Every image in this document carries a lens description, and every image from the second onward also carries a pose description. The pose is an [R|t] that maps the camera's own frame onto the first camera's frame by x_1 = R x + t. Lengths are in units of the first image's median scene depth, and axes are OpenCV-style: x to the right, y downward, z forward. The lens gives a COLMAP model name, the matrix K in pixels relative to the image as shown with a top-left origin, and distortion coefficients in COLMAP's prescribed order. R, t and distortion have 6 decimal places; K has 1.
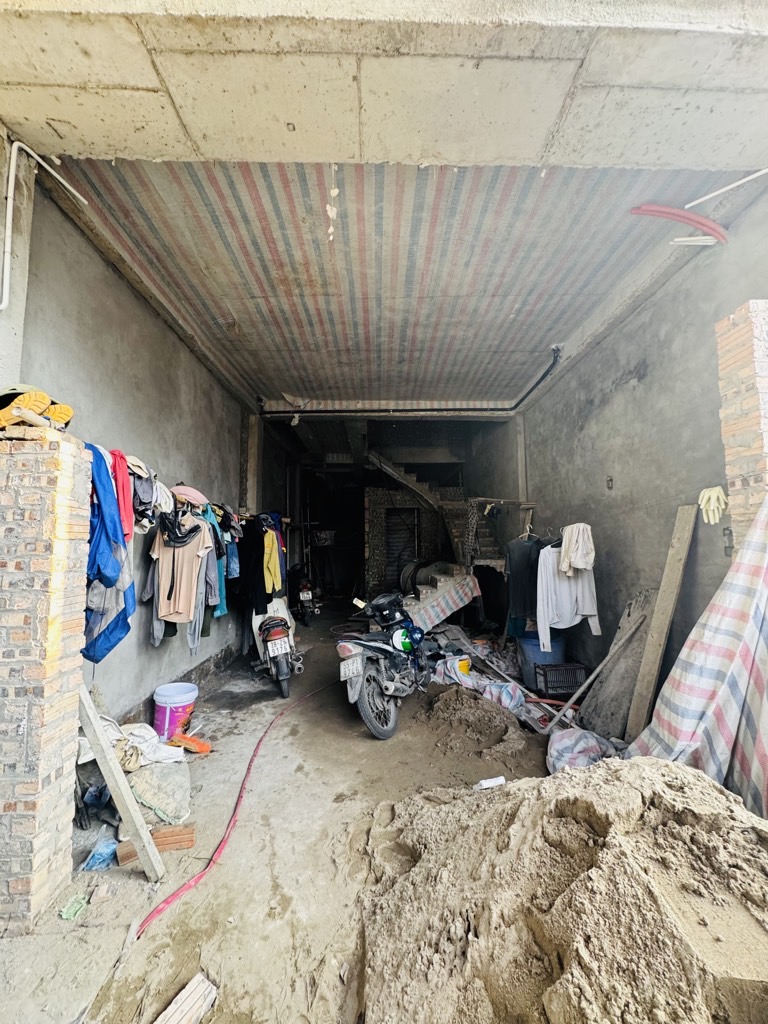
lens RADIAL K [[410.3, 0, 384.0], [0, 410.3, 512.0], [0, 0, 1]] dist [-0.000156, 0.001054]
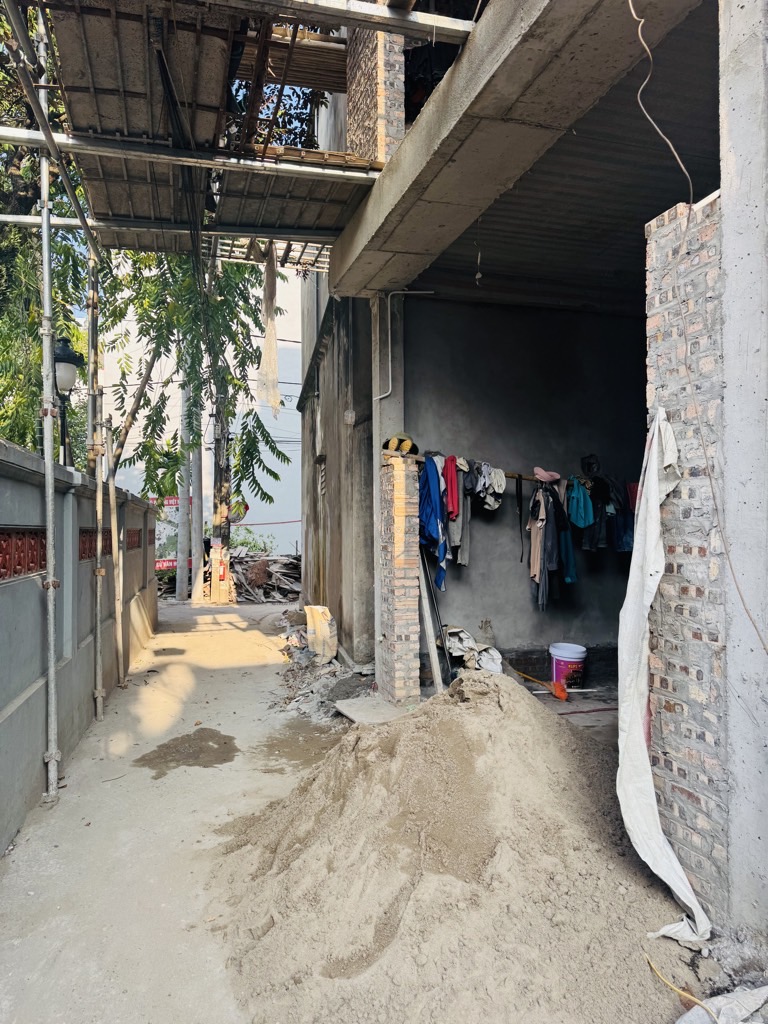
lens RADIAL K [[717.7, 0, 376.6], [0, 717.7, 509.3], [0, 0, 1]] dist [0.102093, -0.144544]
pose [[0.257160, -0.022277, -0.966112, 1.852405], [0.086116, 0.996285, -0.000050, 0.021900], [0.962524, -0.083185, 0.258123, 0.038051]]
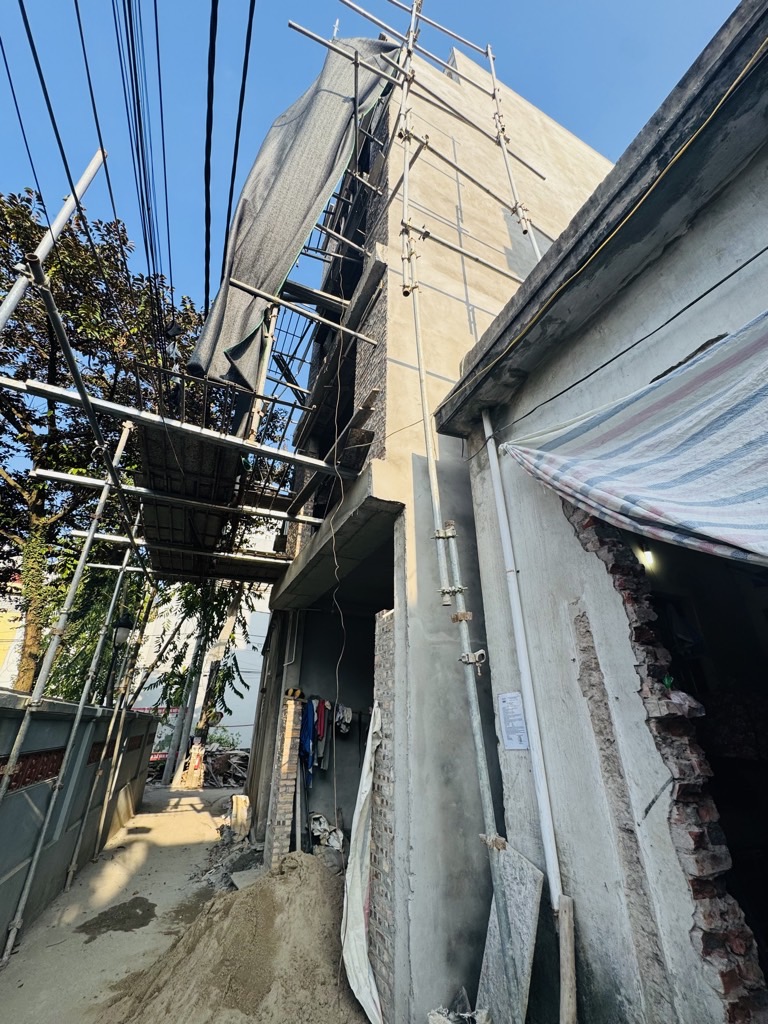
lens RADIAL K [[410.3, 0, 384.0], [0, 410.3, 512.0], [0, 0, 1]] dist [-0.000156, 0.001054]
pose [[0.389137, -0.417918, -0.820924, 2.338529], [0.063883, 0.901264, -0.428535, -0.081787], [0.918962, 0.114316, 0.377413, 0.195799]]
